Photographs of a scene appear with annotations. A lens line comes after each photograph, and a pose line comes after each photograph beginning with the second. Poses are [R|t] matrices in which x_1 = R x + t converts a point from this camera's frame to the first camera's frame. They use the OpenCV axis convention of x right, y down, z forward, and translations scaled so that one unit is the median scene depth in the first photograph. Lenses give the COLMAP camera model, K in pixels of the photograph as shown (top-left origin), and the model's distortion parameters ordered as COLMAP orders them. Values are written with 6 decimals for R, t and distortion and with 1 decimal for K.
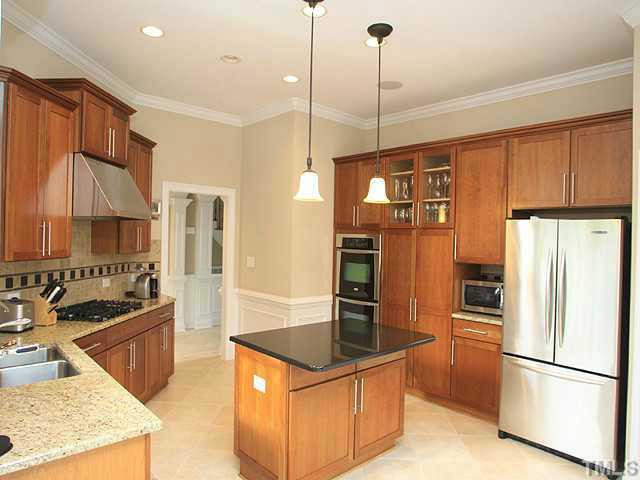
lens RADIAL K [[414.5, 0, 320.0], [0, 414.5, 240.0], [0, 0, 1]] dist [-0.005201, -0.001959]
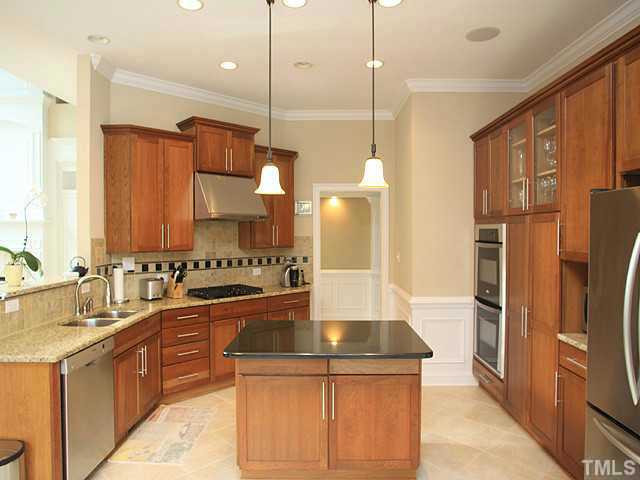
lens RADIAL K [[421.9, 0, 320.0], [0, 421.9, 240.0], [0, 0, 1]] dist [-0.016886, -0.000819]
pose [[0.731006, -0.014265, -0.682222, 0.525390], [0.021406, 0.999769, 0.002032, 0.011018], [0.682035, -0.016089, 0.731142, 0.225926]]
